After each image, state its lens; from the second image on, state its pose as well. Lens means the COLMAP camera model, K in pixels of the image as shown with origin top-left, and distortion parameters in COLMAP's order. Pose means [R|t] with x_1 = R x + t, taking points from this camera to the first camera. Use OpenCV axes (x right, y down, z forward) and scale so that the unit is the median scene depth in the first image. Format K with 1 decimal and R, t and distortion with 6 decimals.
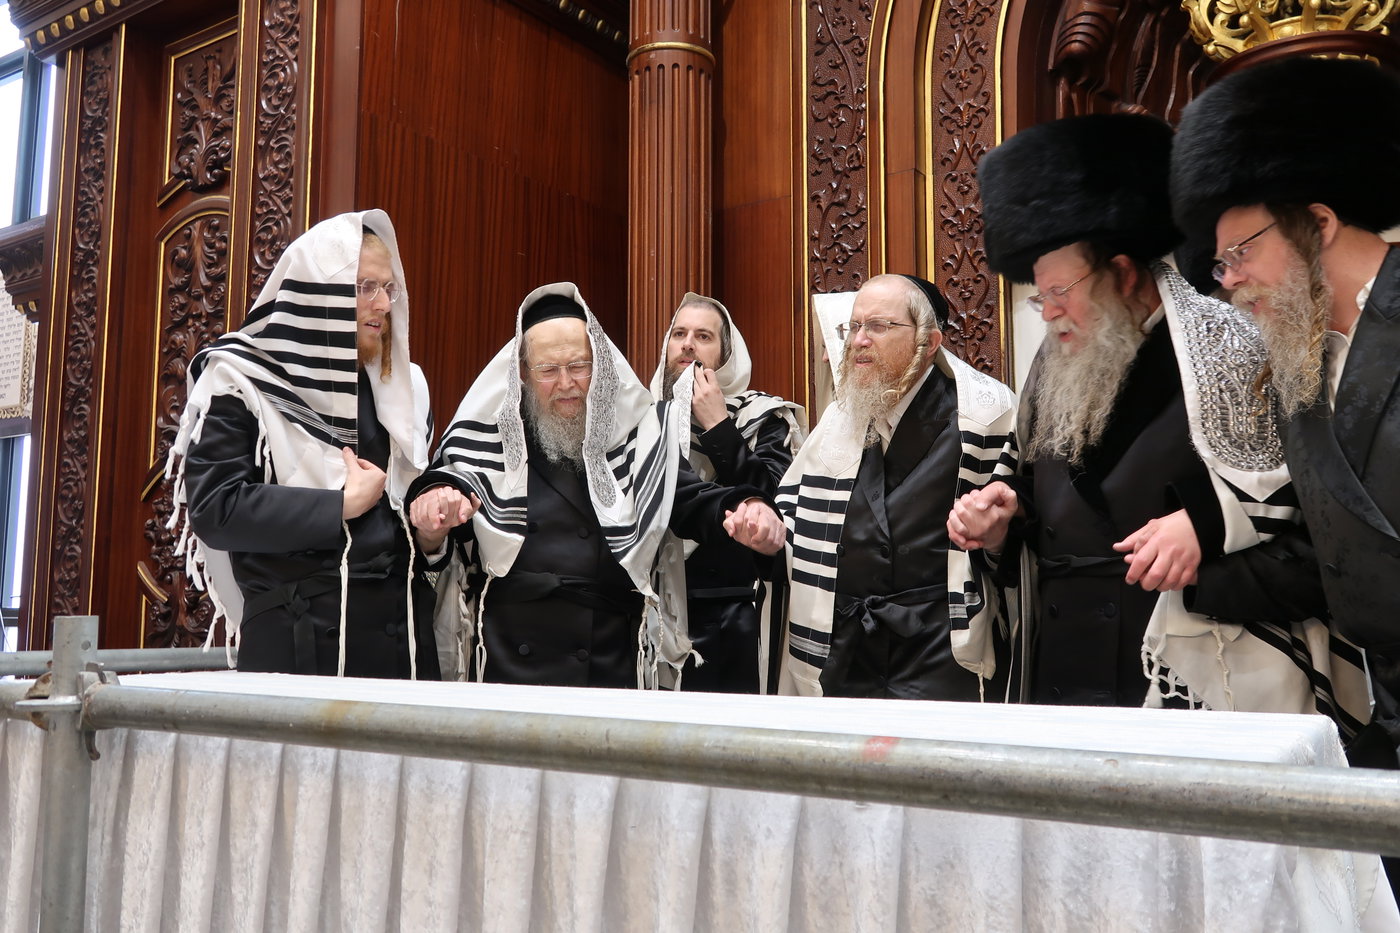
lens RADIAL K [[1208.2, 0, 700.7], [0, 1208.2, 437.5], [0, 0, 1]] dist [-0.014711, -0.009890]
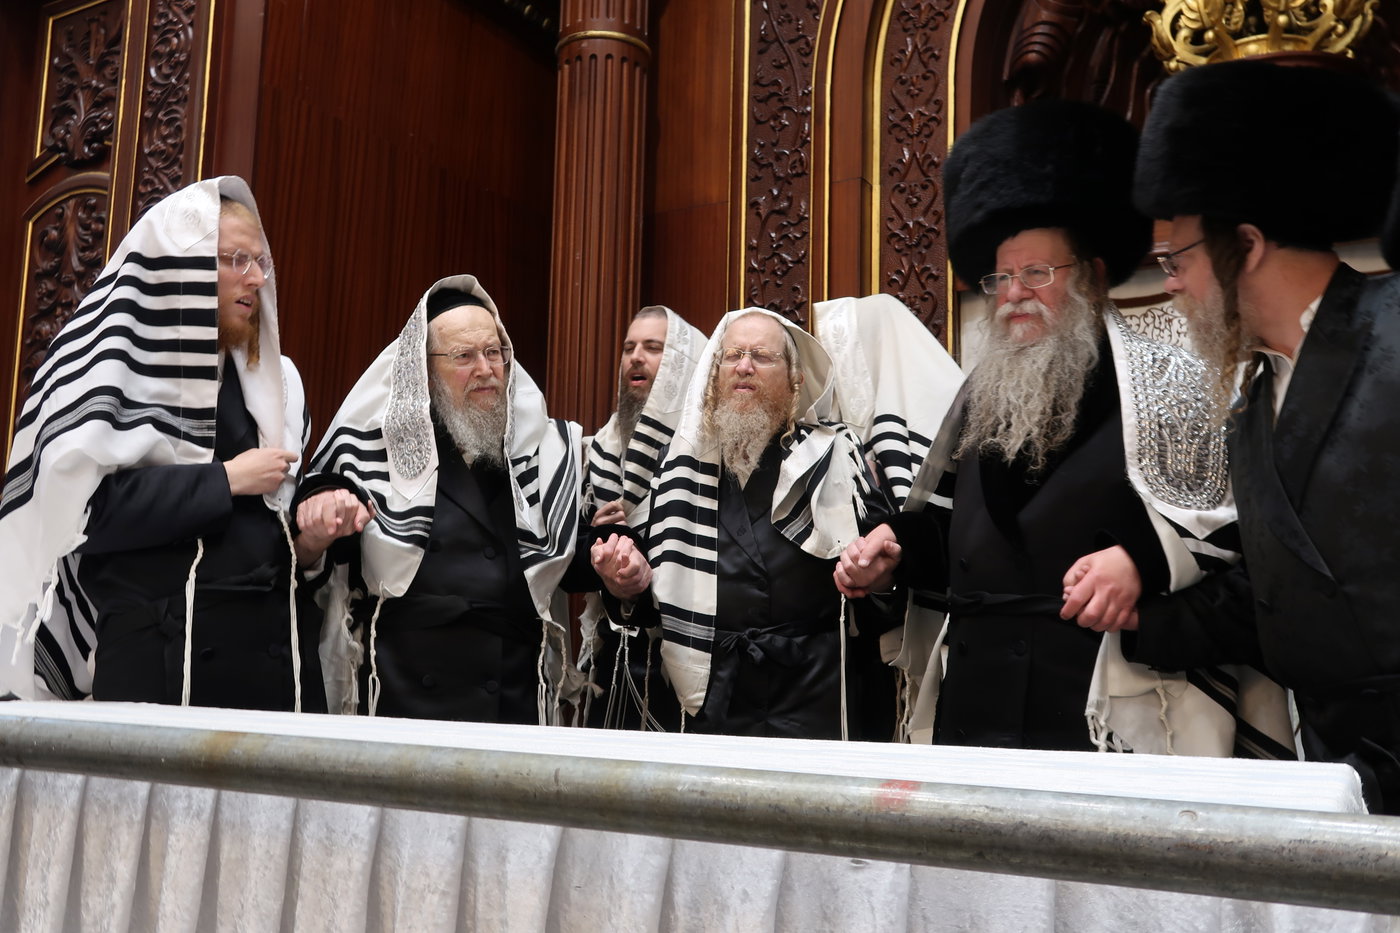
lens RADIAL K [[1263.4, 0, 699.7], [0, 1263.4, 438.8], [0, 0, 1]] dist [-0.009265, -0.009159]
pose [[0.996907, 0.030753, 0.072322, -0.033360], [-0.028991, 0.999260, -0.025287, 0.023352], [-0.073046, 0.023112, 0.997061, 0.083606]]
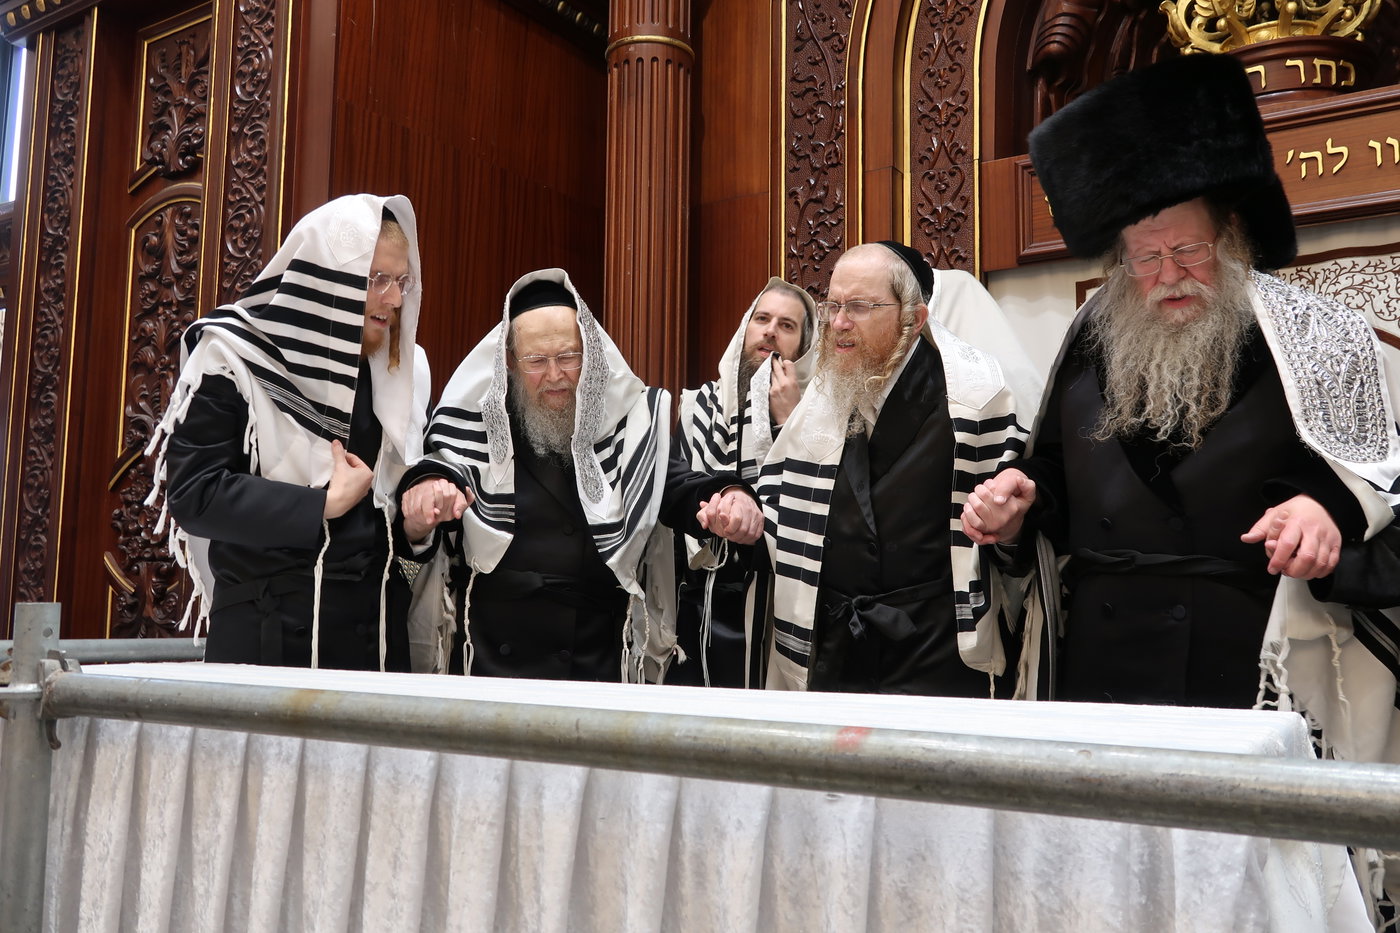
lens RADIAL K [[1208.2, 0, 700.7], [0, 1208.2, 437.5], [0, 0, 1]] dist [-0.014711, -0.009890]
pose [[0.999717, 0.011638, 0.020729, 0.000449], [-0.011667, 0.999931, 0.001268, 0.006199], [-0.020713, -0.001510, 0.999784, 0.007218]]
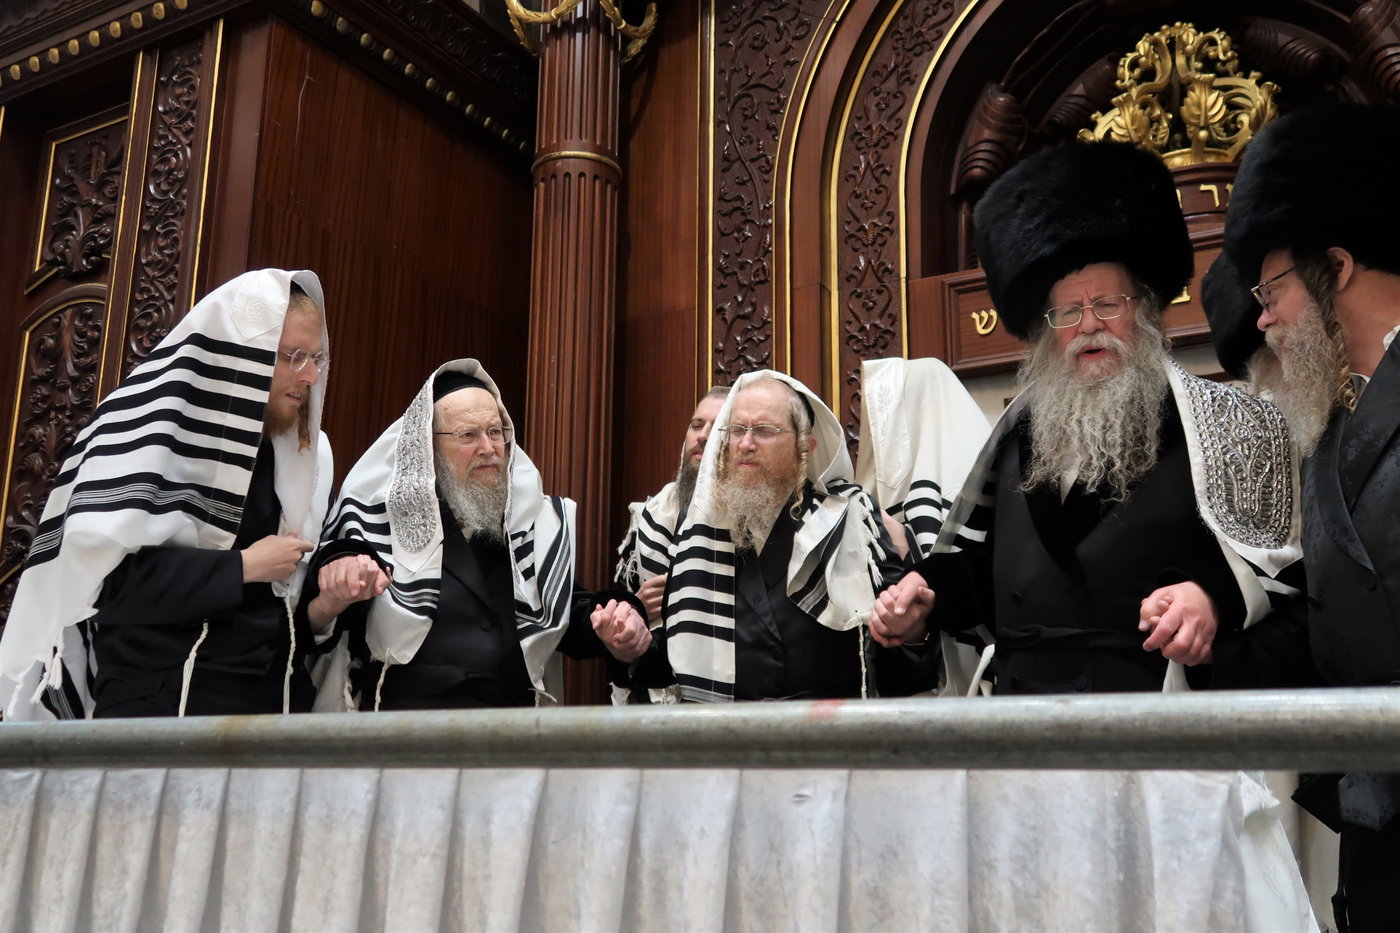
lens RADIAL K [[1263.4, 0, 699.7], [0, 1263.4, 438.8], [0, 0, 1]] dist [-0.009265, -0.009159]
pose [[0.995613, 0.027710, 0.089369, -0.030060], [-0.016076, 0.991598, -0.128356, 0.101834], [-0.092175, 0.126356, 0.987693, -0.016388]]
